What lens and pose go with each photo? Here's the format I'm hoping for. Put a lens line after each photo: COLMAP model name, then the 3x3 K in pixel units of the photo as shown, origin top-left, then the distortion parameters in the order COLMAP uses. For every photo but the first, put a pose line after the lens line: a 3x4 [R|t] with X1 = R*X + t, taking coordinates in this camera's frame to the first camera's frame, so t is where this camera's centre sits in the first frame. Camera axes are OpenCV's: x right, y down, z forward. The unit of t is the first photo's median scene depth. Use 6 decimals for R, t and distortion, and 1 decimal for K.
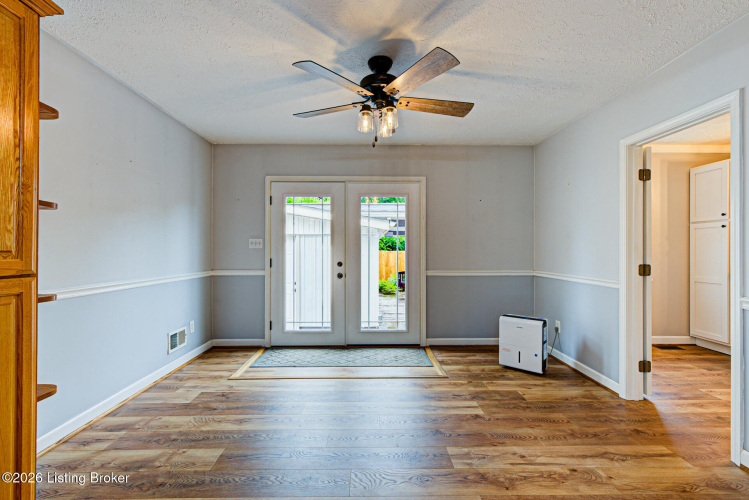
lens RADIAL K [[330.9, 0, 373.1], [0, 330.9, 249.7], [0, 0, 1]] dist [-0.001418, 0.000169]
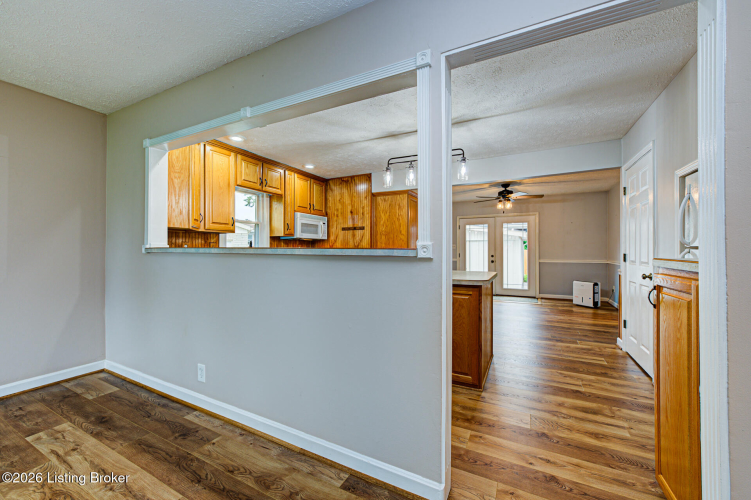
lens RADIAL K [[295.4, 0, 375.5], [0, 295.4, 250.0], [0, 0, 1]] dist [-0.000795, -0.000059]
pose [[0.881132, 0.001357, -0.472868, 0.174933], [-0.000715, 0.999999, 0.001539, 0.004621], [0.472869, -0.001018, 0.881132, -1.319600]]
